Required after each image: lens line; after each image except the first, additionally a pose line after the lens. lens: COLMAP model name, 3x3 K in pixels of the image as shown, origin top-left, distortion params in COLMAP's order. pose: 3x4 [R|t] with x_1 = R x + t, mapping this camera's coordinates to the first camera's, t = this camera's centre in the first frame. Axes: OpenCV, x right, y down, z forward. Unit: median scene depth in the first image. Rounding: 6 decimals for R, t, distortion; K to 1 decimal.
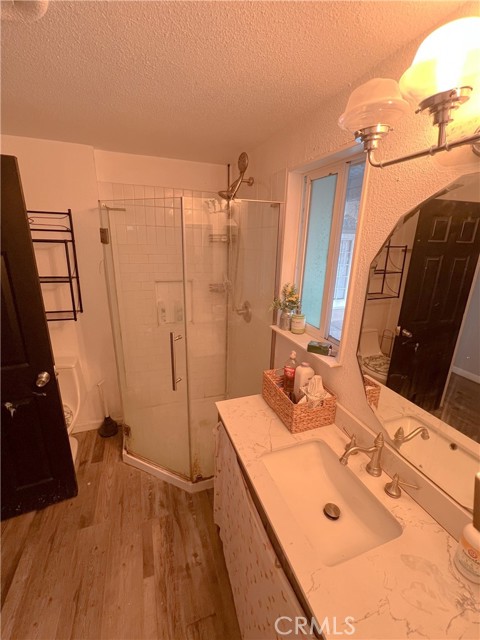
lens RADIAL K [[276.9, 0, 240.0], [0, 276.9, 320.0], [0, 0, 1]] dist [0.015959, -0.000045]
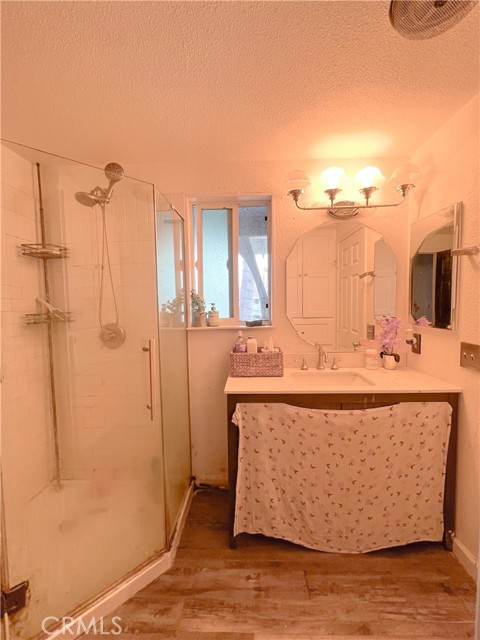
lens RADIAL K [[263.6, 0, 240.0], [0, 263.6, 320.0], [0, 0, 1]] dist [0.000311, -0.000040]
pose [[0.382961, -0.097894, 0.918563, -0.843641], [0.287252, 0.957692, -0.017695, 0.071775], [-0.877968, 0.270635, 0.394879, 0.474748]]
